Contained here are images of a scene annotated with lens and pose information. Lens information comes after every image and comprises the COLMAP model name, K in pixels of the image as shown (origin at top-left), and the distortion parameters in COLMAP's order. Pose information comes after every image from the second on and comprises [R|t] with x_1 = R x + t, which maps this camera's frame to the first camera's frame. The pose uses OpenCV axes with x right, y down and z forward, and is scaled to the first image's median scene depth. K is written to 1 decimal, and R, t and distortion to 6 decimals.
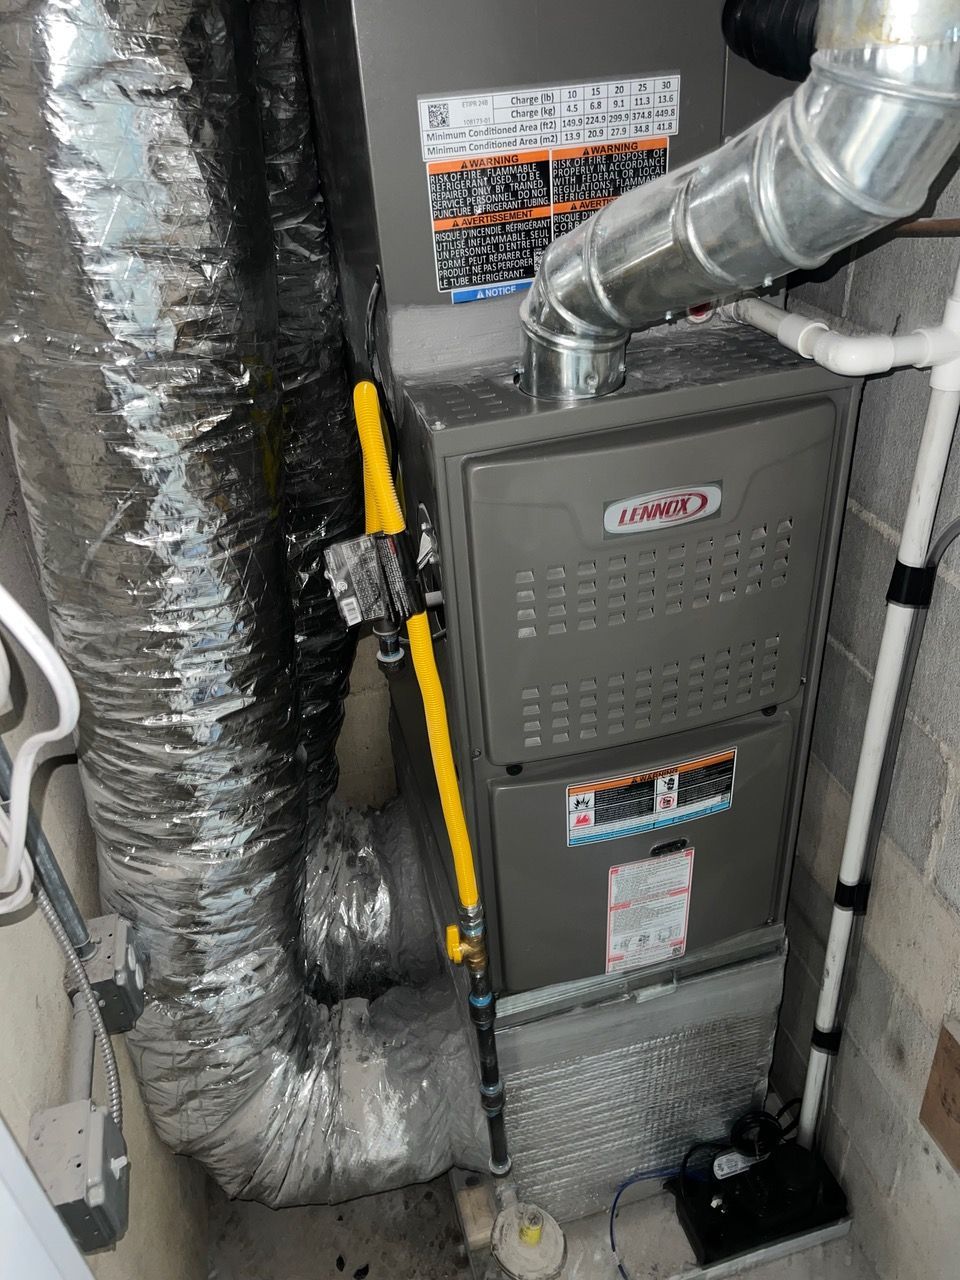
lens RADIAL K [[946.0, 0, 477.1], [0, 946.0, 631.1], [0, 0, 1]] dist [0.026195, -0.043418]
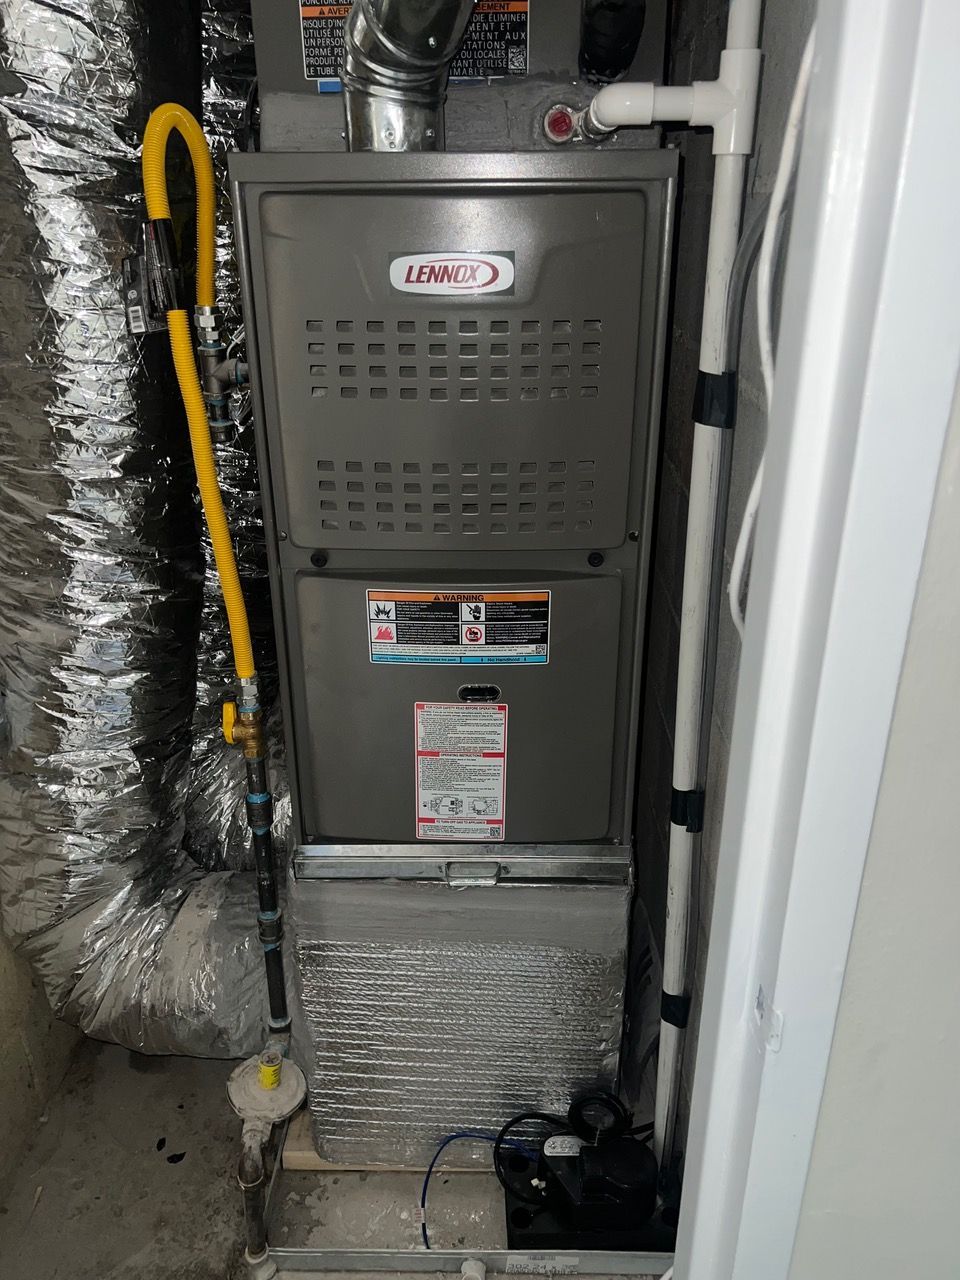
lens RADIAL K [[946.0, 0, 473.6], [0, 946.0, 643.3], [0, 0, 1]] dist [0.026195, -0.043418]
pose [[0.958869, 0.175228, -0.223306, 0.416786], [-0.201956, 0.973972, -0.102917, 0.287714], [0.199460, 0.143783, 0.969300, 0.064298]]
